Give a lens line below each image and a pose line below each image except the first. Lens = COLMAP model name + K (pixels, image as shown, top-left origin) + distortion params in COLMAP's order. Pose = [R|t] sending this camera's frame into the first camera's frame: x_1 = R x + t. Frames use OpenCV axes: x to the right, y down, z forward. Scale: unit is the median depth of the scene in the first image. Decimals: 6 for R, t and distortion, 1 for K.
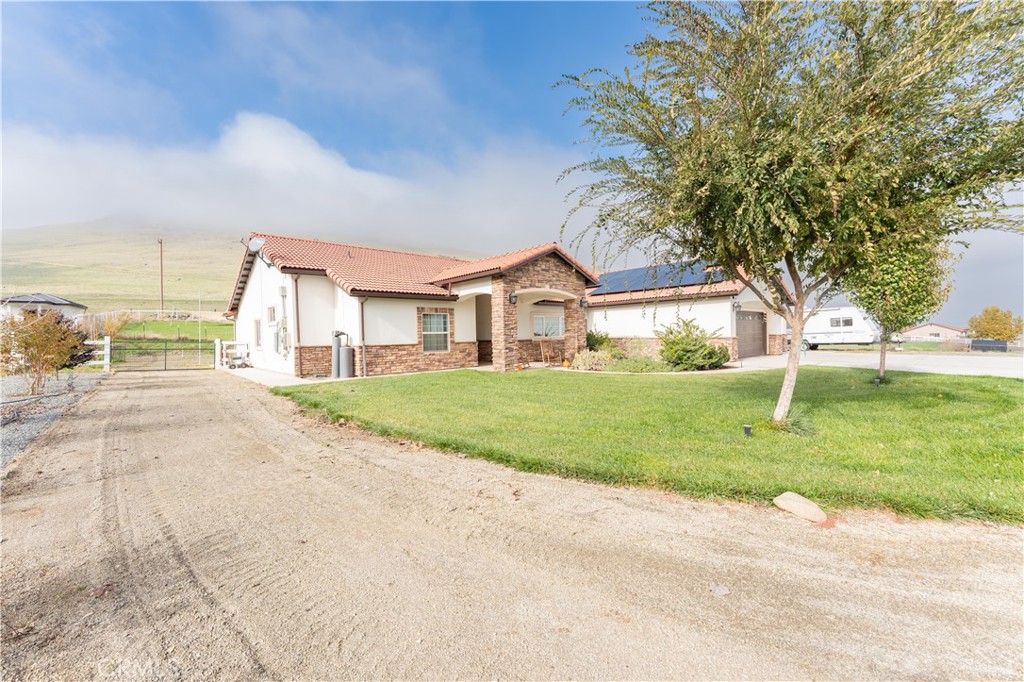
lens RADIAL K [[408.7, 0, 507.8], [0, 408.7, 336.4], [0, 0, 1]] dist [-0.003683, -0.000227]
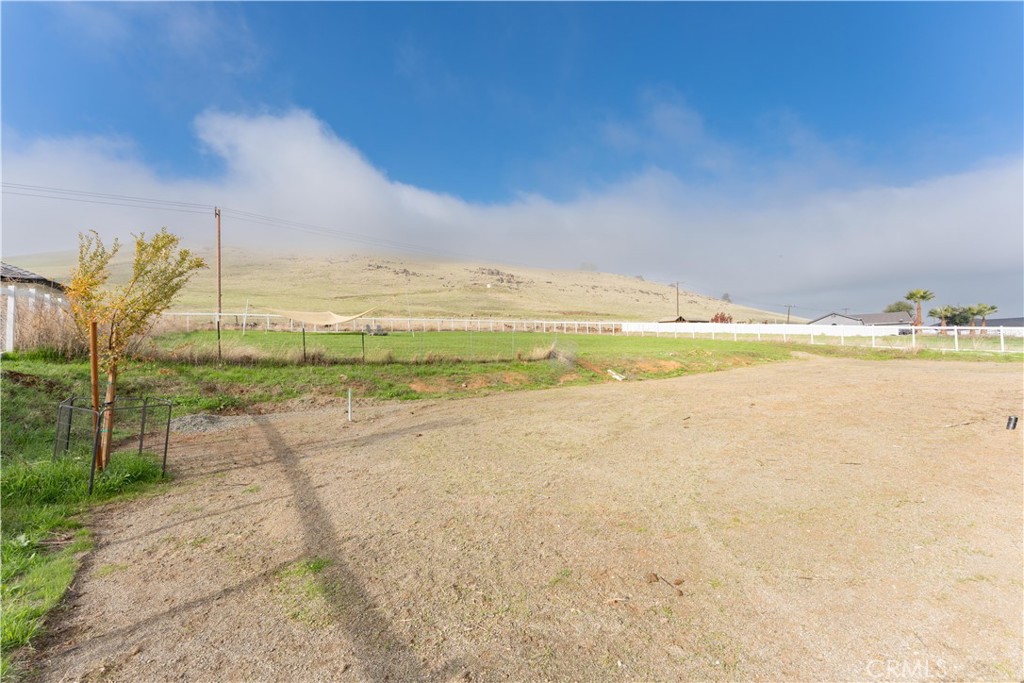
lens RADIAL K [[408.7, 0, 515.3], [0, 408.7, 338.0], [0, 0, 1]] dist [-0.003683, -0.000227]
pose [[0.998864, -0.018567, -0.043890, -0.600198], [0.017218, 0.999374, -0.030913, 0.002818], [0.044436, 0.030122, 0.998558, 0.637749]]
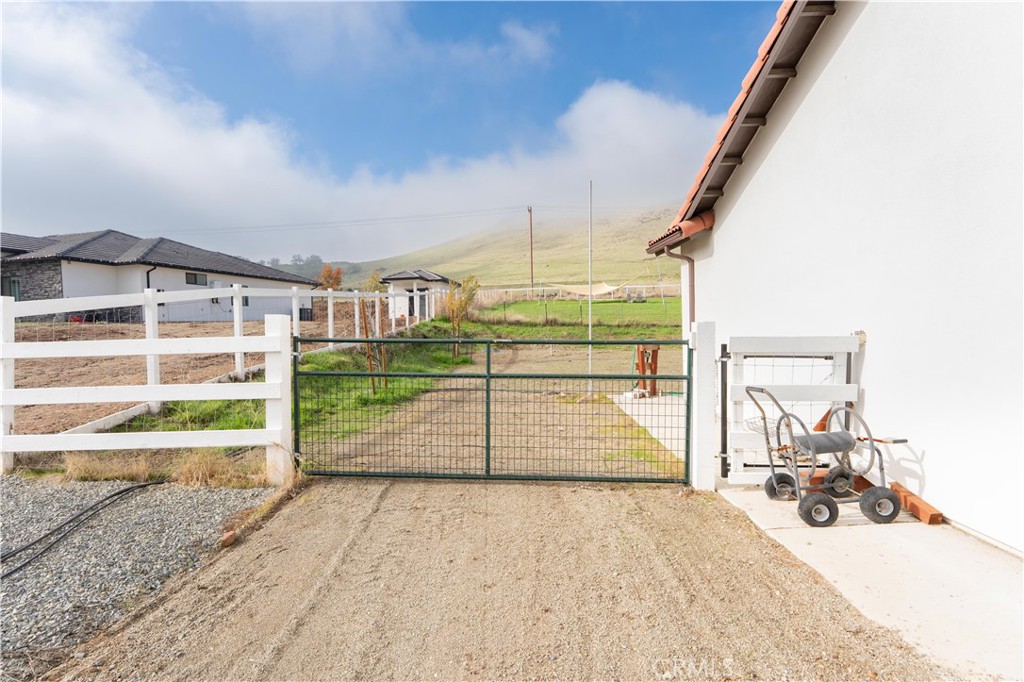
lens RADIAL K [[453.1, 0, 511.6], [0, 453.1, 340.8], [0, 0, 1]] dist [0.000427, -0.000007]
pose [[0.725112, 0.022842, -0.688252, -0.366731], [0.013548, 0.998783, 0.047422, 0.002085], [0.688497, -0.043711, 0.723921, 0.459369]]
